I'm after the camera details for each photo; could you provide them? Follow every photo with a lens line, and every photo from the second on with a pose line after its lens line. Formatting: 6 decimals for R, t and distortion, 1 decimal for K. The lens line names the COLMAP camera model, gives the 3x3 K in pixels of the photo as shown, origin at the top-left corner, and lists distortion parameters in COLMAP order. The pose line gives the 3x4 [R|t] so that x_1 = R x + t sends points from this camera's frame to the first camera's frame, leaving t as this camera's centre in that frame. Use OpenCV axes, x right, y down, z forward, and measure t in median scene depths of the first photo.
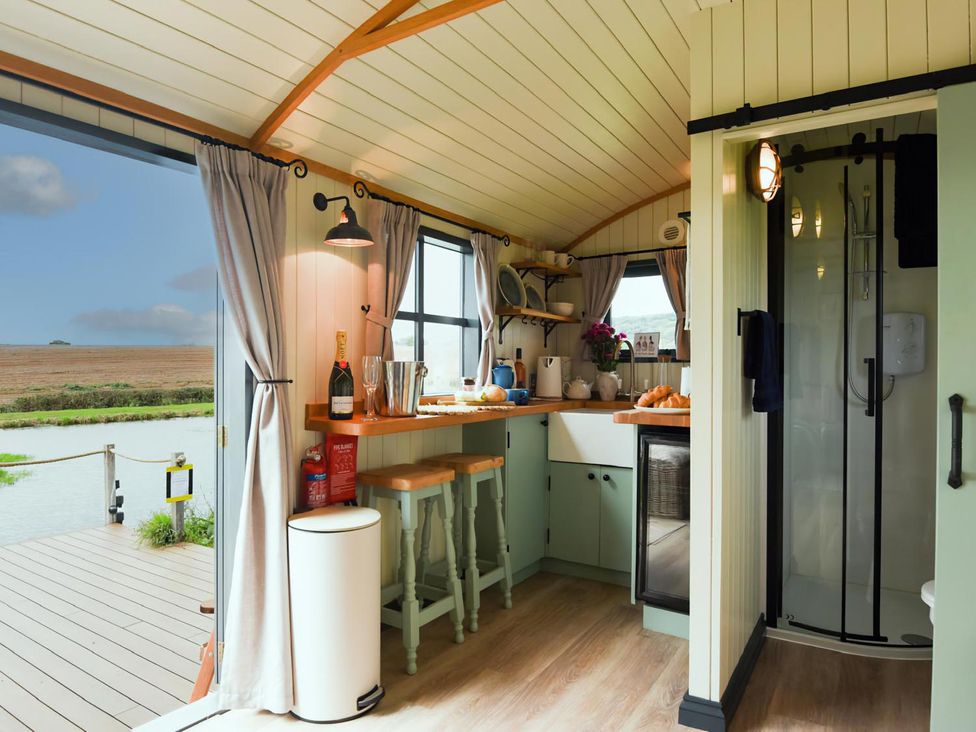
lens RADIAL K [[605.2, 0, 484.0], [0, 605.2, 369.7], [0, 0, 1]] dist [0.003856, 0.000122]
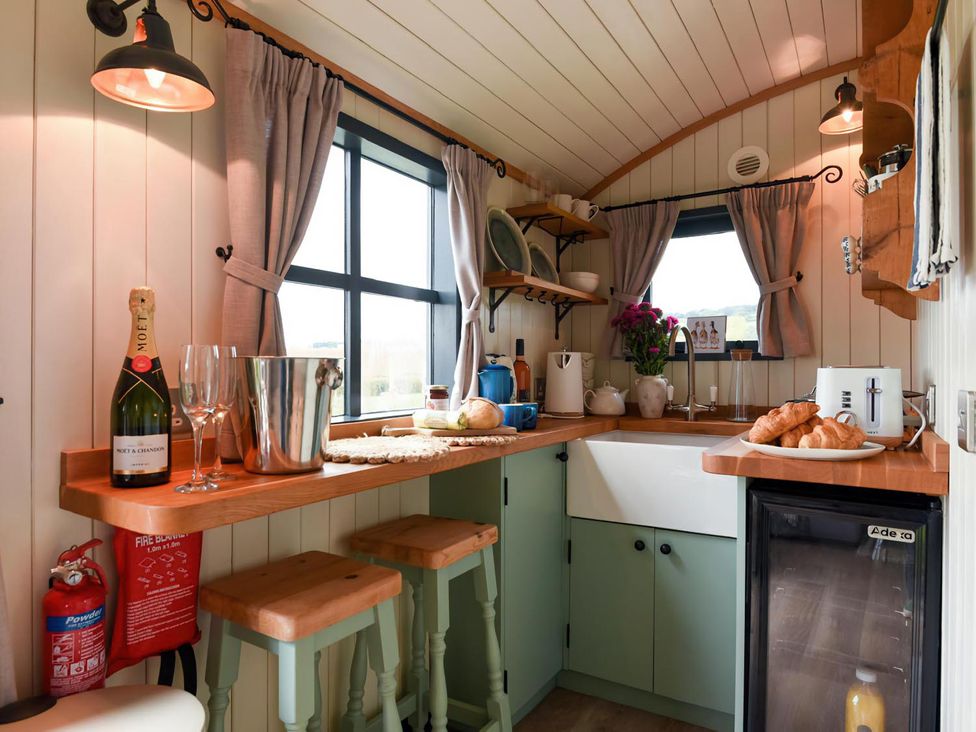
lens RADIAL K [[605.2, 0, 487.9], [0, 605.2, 367.1], [0, 0, 1]] dist [0.003856, 0.000122]
pose [[0.999724, -0.002175, 0.023404, 0.009672], [0.002290, 0.999985, -0.004875, -0.002595], [-0.023393, 0.004928, 0.999714, 0.413501]]
